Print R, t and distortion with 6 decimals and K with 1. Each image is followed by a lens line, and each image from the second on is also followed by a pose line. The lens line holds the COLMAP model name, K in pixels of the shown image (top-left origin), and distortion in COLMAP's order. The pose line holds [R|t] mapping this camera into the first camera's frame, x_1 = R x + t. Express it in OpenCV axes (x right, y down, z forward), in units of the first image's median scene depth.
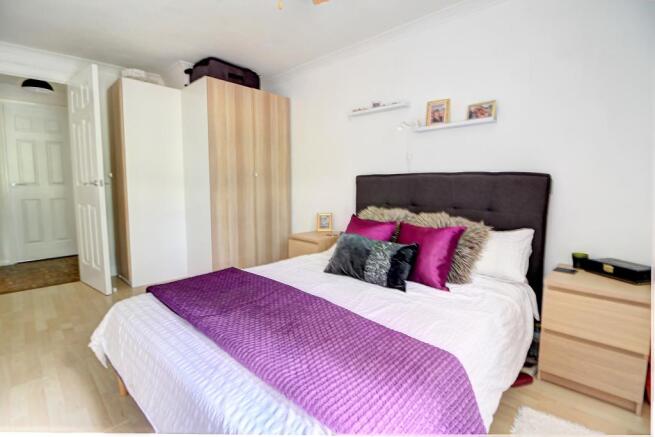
lens RADIAL K [[303.3, 0, 327.5], [0, 303.3, 218.5], [0, 0, 1]] dist [0.000948, -0.013631]
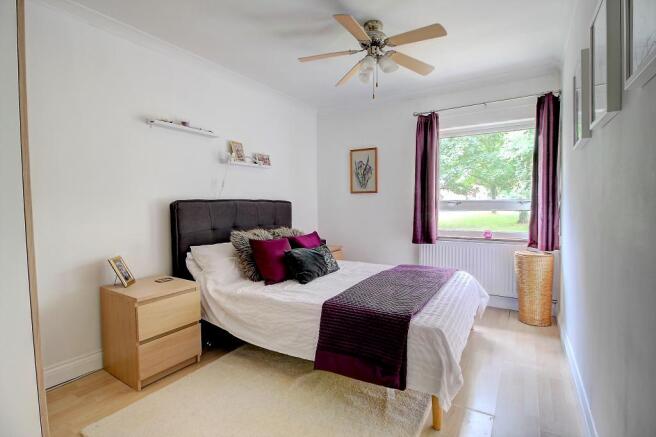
lens RADIAL K [[303.8, 0, 328.0], [0, 303.8, 218.5], [0, 0, 1]] dist [0.000948, -0.013631]
pose [[-0.166950, -0.036653, 0.985284, -0.888792], [0.133019, 0.989335, 0.059343, -0.096557], [-0.976951, 0.140969, -0.160294, 0.828702]]
